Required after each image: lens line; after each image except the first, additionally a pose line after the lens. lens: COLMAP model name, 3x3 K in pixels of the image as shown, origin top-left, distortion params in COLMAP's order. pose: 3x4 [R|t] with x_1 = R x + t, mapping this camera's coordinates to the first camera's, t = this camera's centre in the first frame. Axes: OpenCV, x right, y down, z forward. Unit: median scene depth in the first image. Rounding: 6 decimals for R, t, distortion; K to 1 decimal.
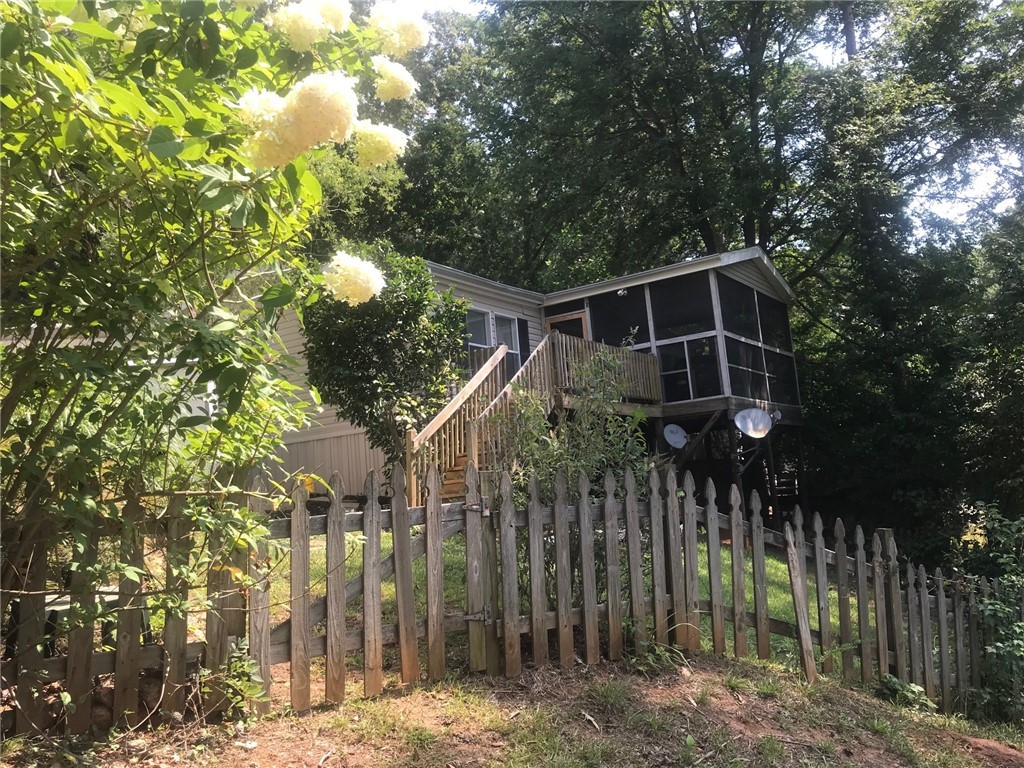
lens RADIAL K [[826.6, 0, 512.0], [0, 826.6, 384.0], [0, 0, 1]] dist [0.007571, 0.002071]
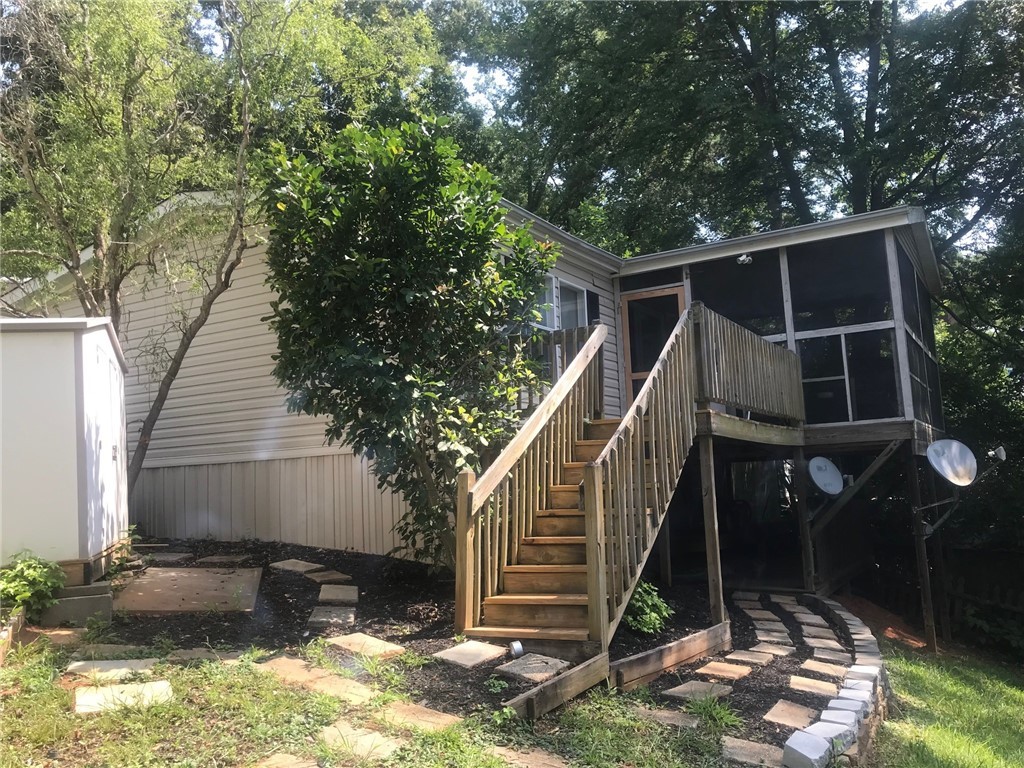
lens RADIAL K [[836.4, 0, 511.9], [0, 836.4, 365.5], [0, 0, 1]] dist [-0.001491, -0.004509]
pose [[0.998182, 0.045373, 0.039666, -0.106362], [-0.044785, 0.998875, -0.015593, -0.004618], [-0.040329, 0.013788, 0.999091, 0.411254]]
